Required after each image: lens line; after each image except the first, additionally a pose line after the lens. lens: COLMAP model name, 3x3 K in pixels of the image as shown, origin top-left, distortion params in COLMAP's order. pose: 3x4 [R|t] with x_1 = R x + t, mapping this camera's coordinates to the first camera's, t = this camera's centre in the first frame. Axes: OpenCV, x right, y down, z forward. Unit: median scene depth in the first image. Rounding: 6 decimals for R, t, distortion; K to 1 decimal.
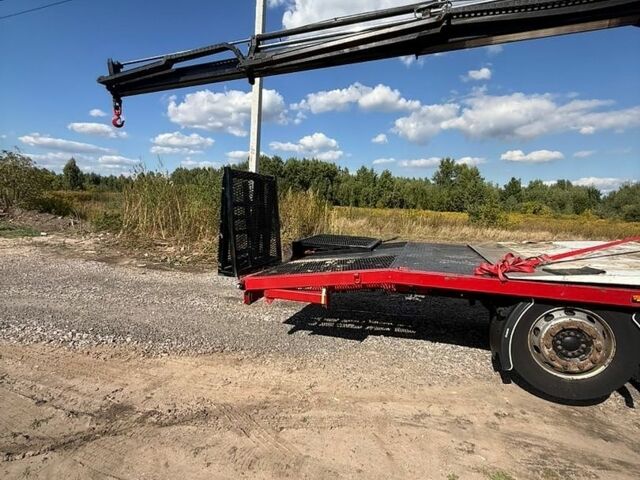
lens RADIAL K [[339.0, 0, 321.2], [0, 339.0, 236.2], [0, 0, 1]] dist [-0.001391, -0.000026]
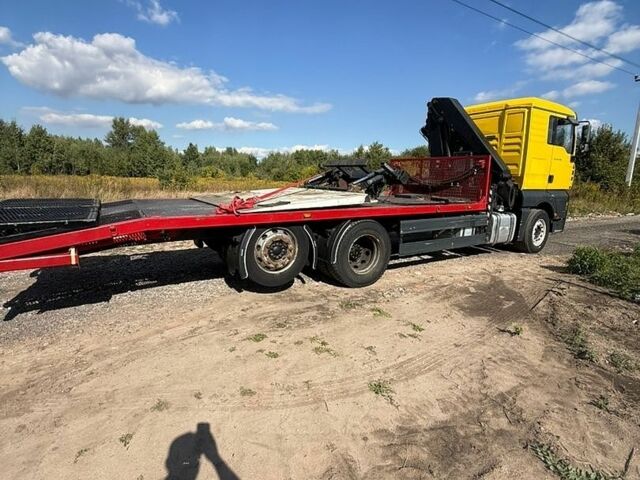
lens RADIAL K [[339.0, 0, 321.2], [0, 339.0, 236.2], [0, 0, 1]] dist [-0.001391, -0.000026]
pose [[0.640873, -0.154975, 0.751841, -0.046557], [0.079126, 0.987529, 0.136109, 0.008134], [-0.763558, -0.027738, 0.645143, -0.025745]]
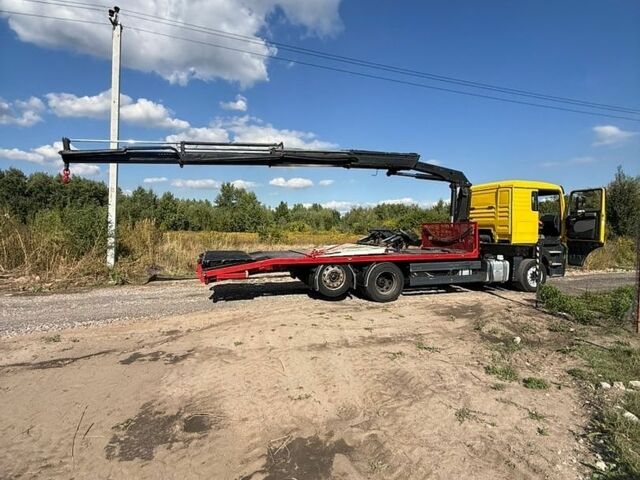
lens RADIAL K [[360.5, 0, 318.3], [0, 360.5, 218.7], [0, 0, 1]] dist [-0.072698, 0.000156]
pose [[0.811382, -0.016795, 0.584274, -0.187399], [0.080892, 0.993195, -0.083786, 0.008742], [-0.578891, 0.115246, 0.807220, -0.236323]]
